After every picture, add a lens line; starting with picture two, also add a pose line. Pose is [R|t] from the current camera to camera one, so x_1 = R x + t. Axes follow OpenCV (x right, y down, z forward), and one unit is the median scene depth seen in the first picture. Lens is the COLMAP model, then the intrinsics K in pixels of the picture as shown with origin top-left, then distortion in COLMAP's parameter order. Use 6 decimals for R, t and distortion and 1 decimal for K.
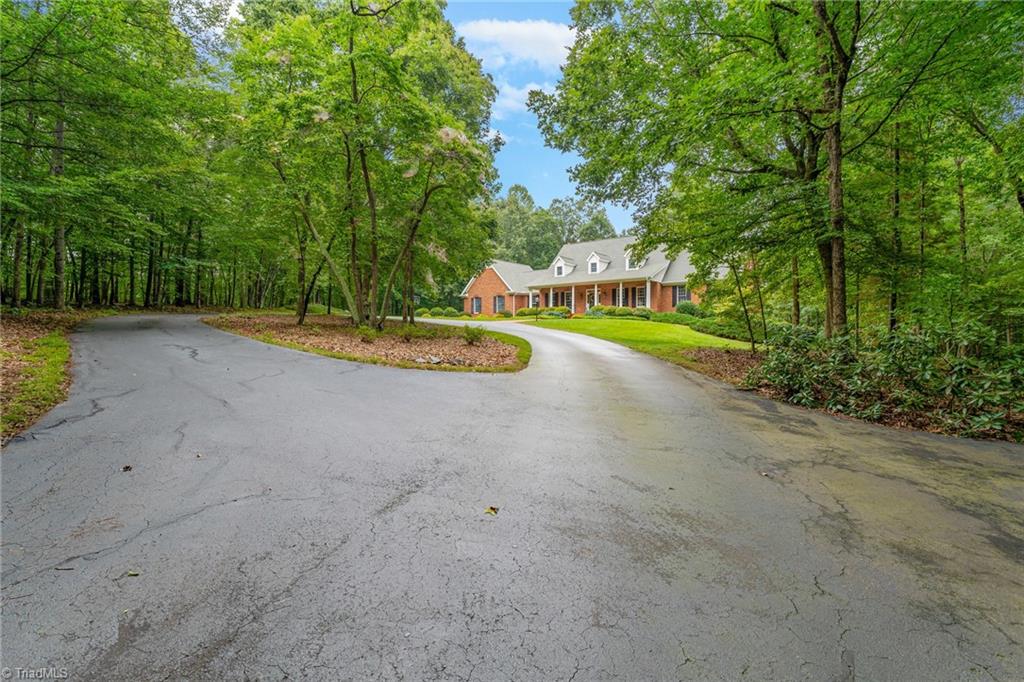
lens RADIAL K [[466.3, 0, 513.2], [0, 466.3, 338.3], [0, 0, 1]] dist [0.000309, 0.000200]
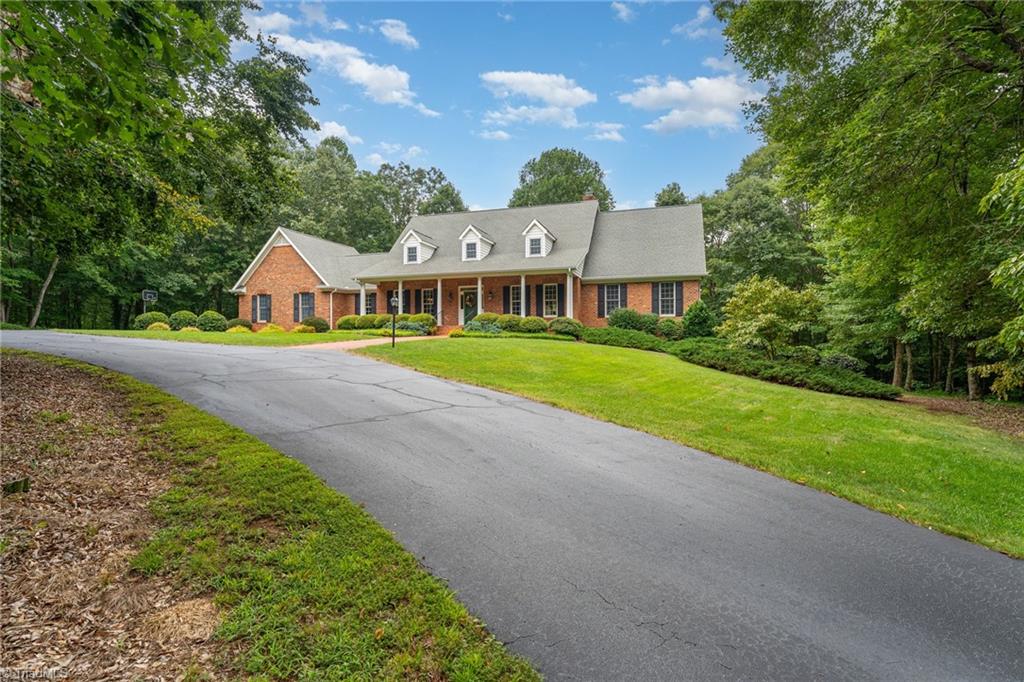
lens RADIAL K [[509.5, 0, 510.9], [0, 509.5, 338.2], [0, 0, 1]] dist [-0.002025, -0.000320]
pose [[0.936194, -0.003741, 0.351465, -0.013101], [0.007783, 0.999919, -0.010089, -0.027880], [-0.351398, 0.012181, 0.936147, 0.336682]]
